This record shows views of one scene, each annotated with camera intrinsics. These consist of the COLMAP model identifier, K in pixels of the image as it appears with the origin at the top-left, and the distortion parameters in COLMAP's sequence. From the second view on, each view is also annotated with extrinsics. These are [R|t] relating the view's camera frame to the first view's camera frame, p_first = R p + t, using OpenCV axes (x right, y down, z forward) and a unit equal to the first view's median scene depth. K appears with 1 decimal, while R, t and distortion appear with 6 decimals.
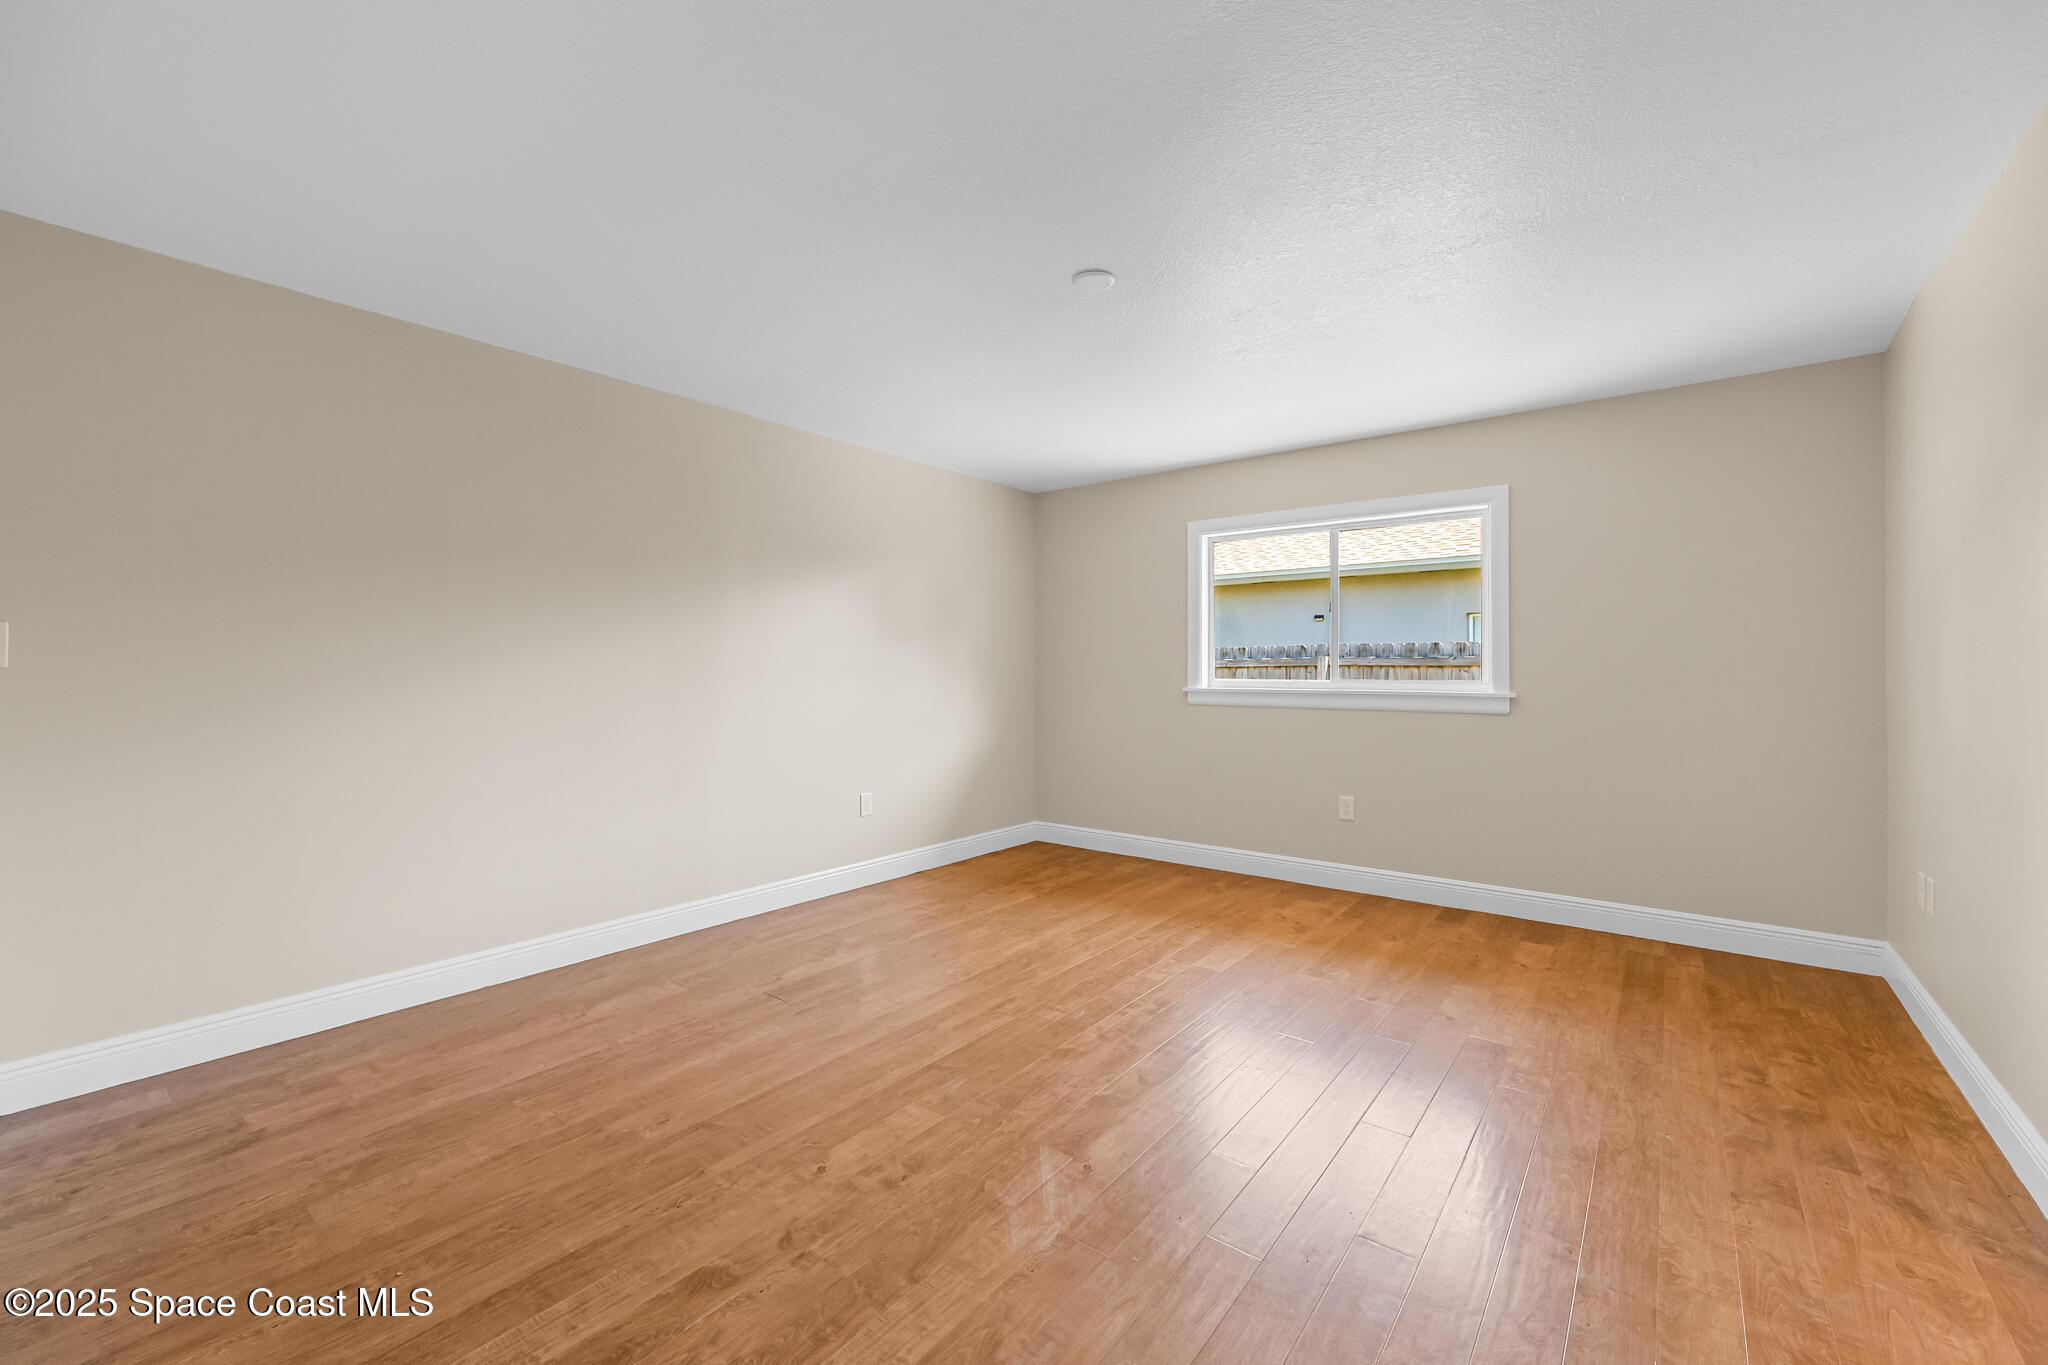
lens RADIAL K [[822.1, 0, 1014.6], [0, 822.1, 682.7], [0, 0, 1]] dist [0.000144, -0.000097]
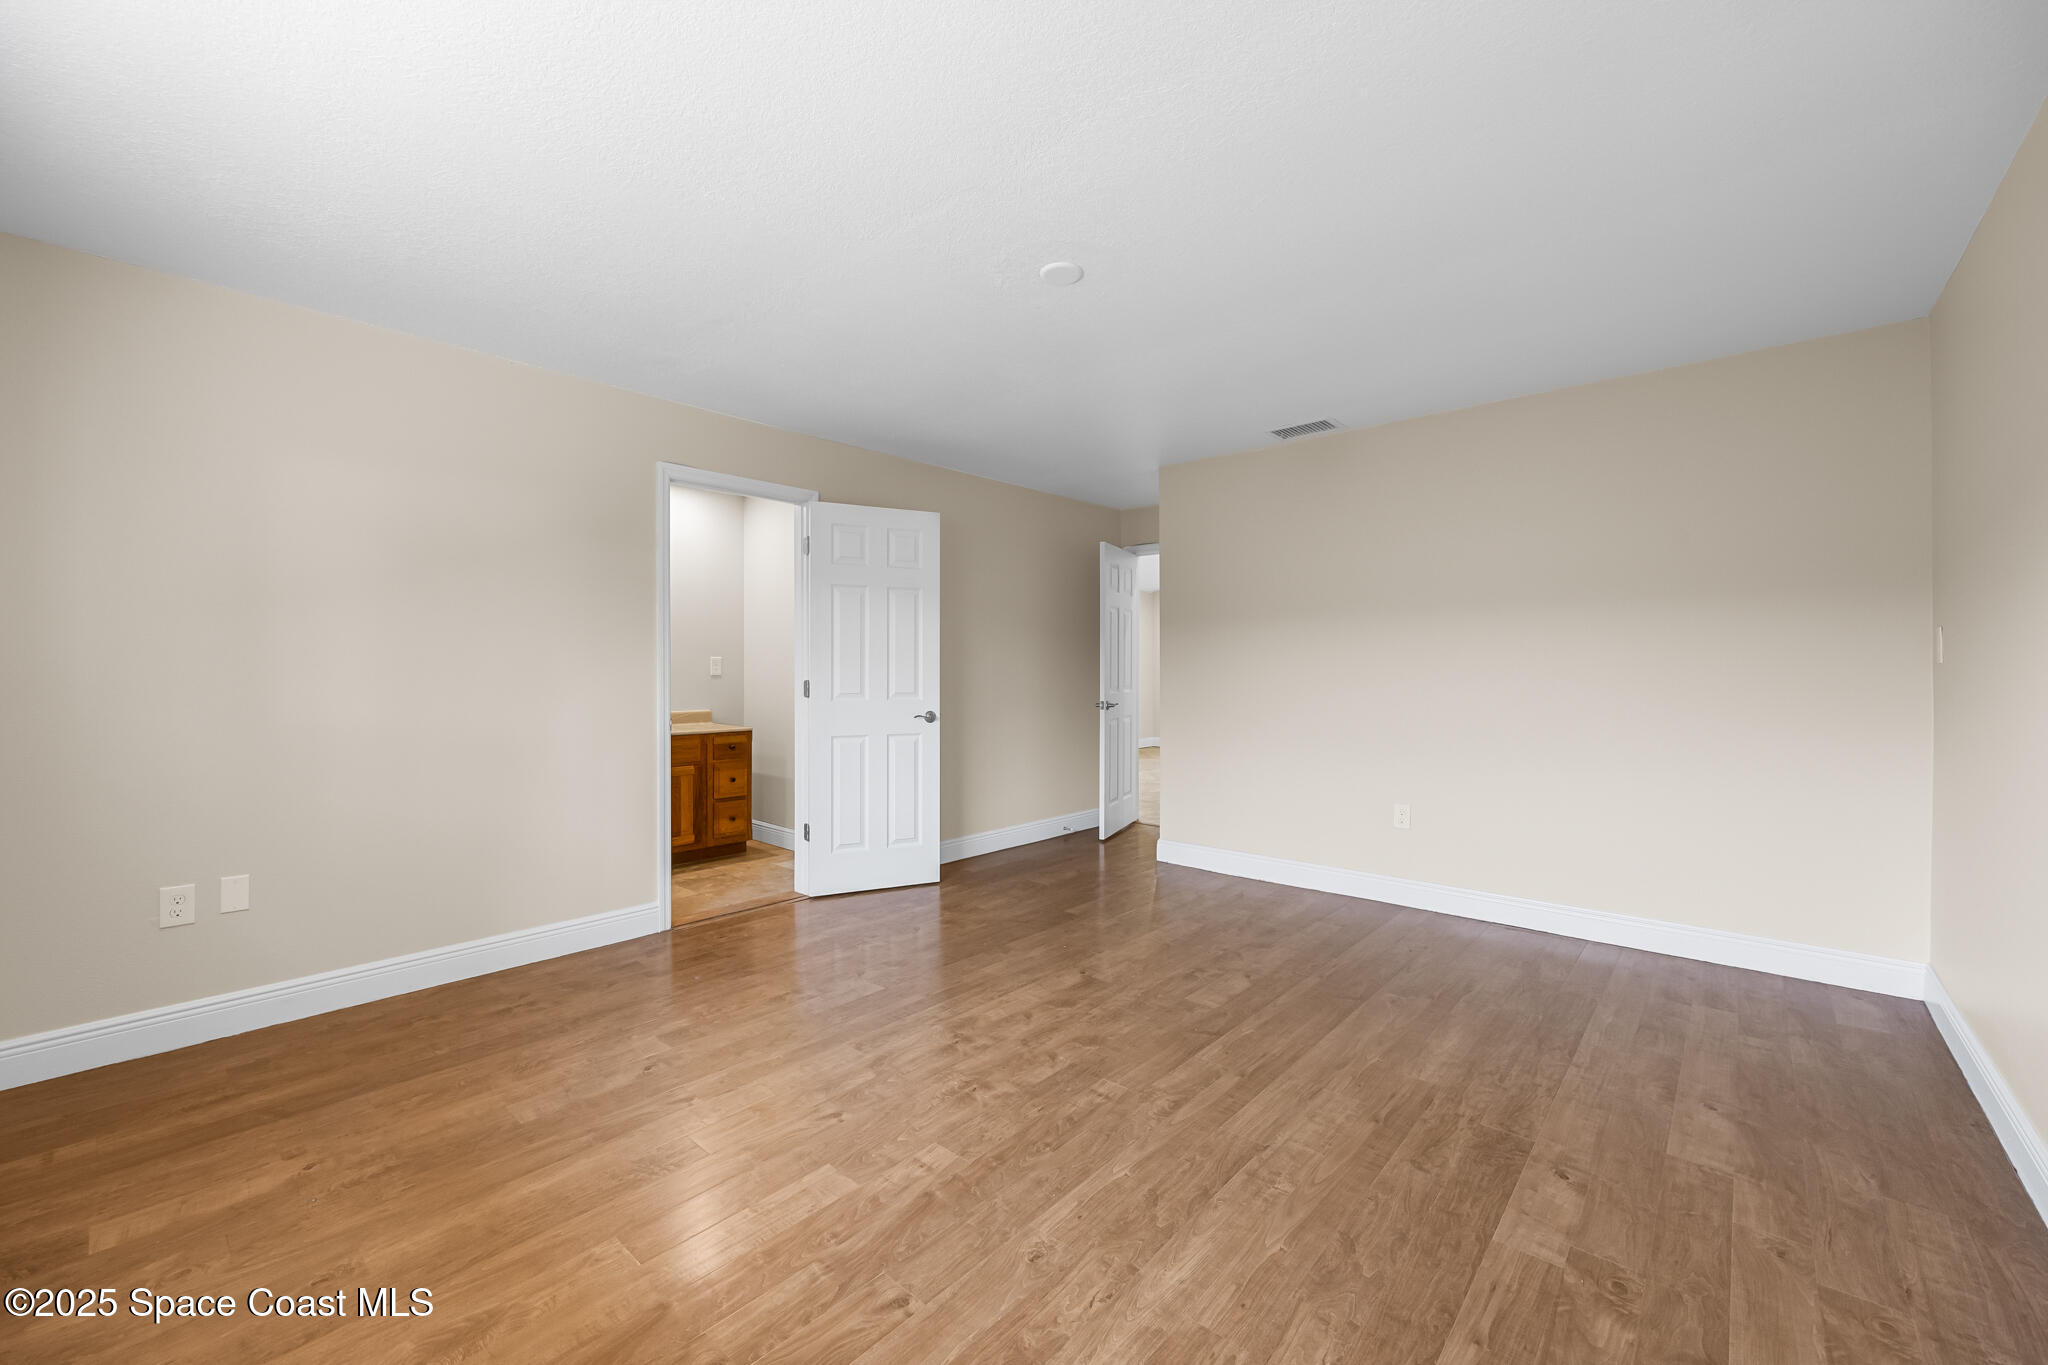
lens RADIAL K [[822.1, 0, 1020.7], [0, 822.1, 684.7], [0, 0, 1]] dist [0.000144, -0.000097]
pose [[-0.998808, 0.001706, 0.048774, 0.092245], [0.003156, 0.999555, 0.029652, -0.022608], [-0.048702, 0.029770, -0.998370, 1.844755]]
